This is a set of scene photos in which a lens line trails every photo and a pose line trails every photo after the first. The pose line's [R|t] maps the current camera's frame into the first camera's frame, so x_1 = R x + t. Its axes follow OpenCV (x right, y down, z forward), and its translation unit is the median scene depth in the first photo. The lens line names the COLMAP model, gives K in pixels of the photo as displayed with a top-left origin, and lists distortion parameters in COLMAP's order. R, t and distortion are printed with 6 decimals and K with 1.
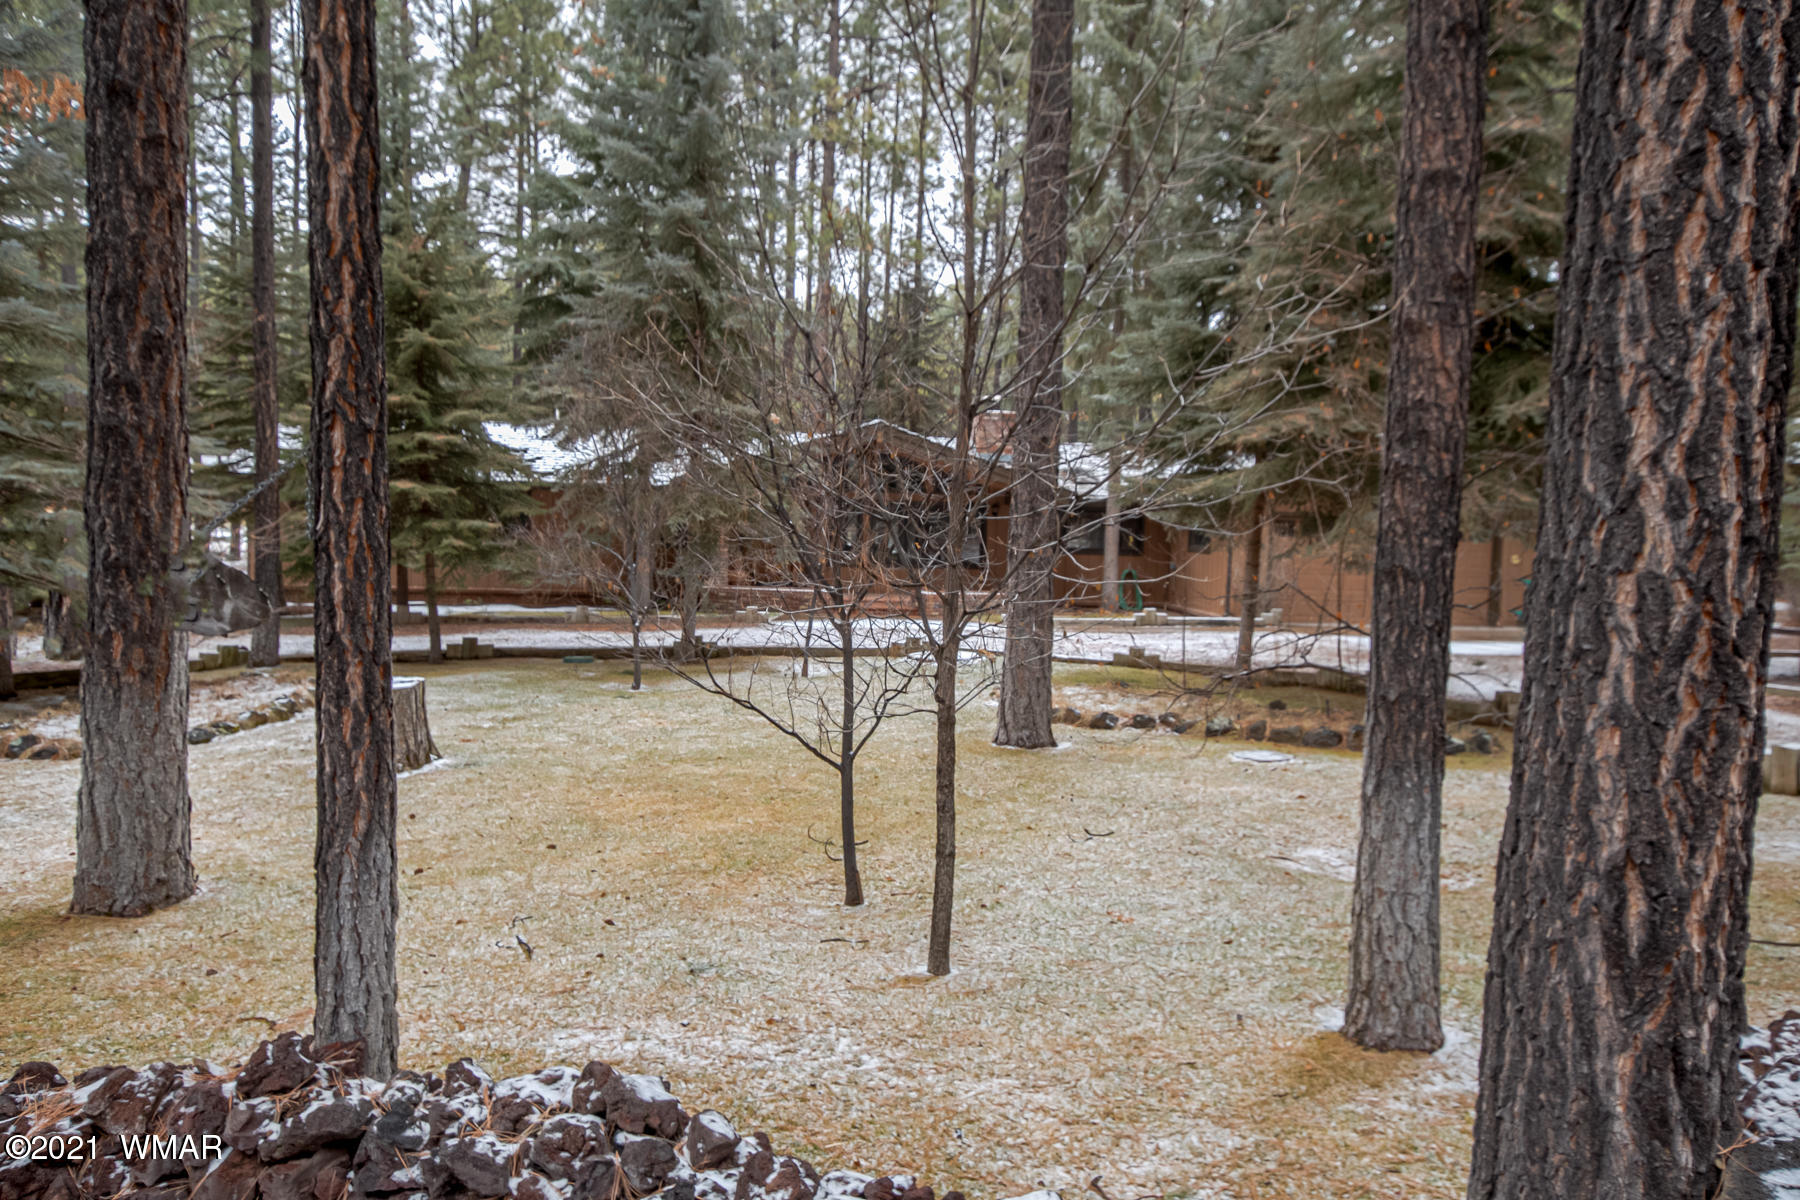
lens RADIAL K [[1296.2, 0, 900.2], [0, 1296.2, 597.9], [0, 0, 1]] dist [0.005656, 0.001097]
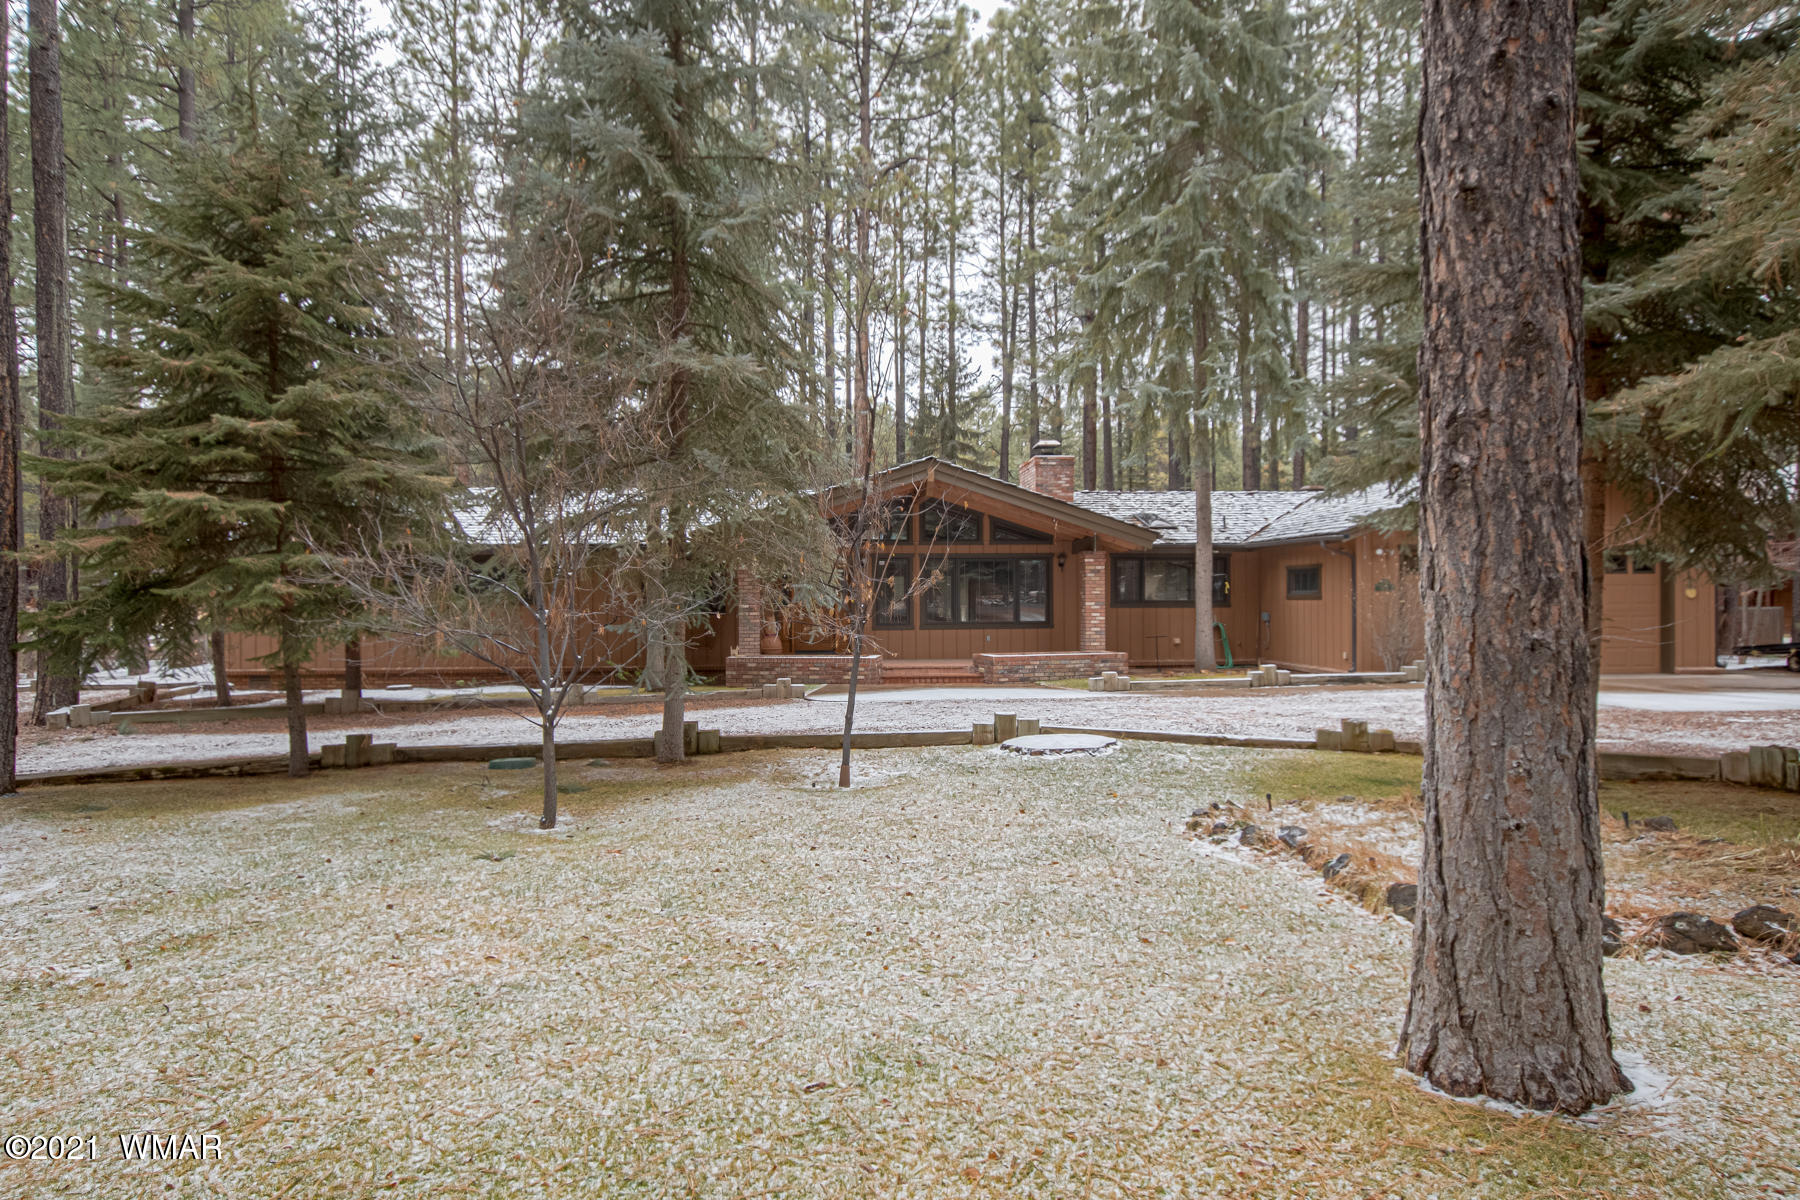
lens RADIAL K [[1044.2, 0, 896.7], [0, 1044.2, 611.3], [0, 0, 1]] dist [-0.004619, 0.000308]
pose [[0.998889, -0.033849, -0.032778, -0.026508], [0.031951, 0.997873, -0.056815, 0.005803], [0.034632, 0.055704, 0.997847, 0.450040]]
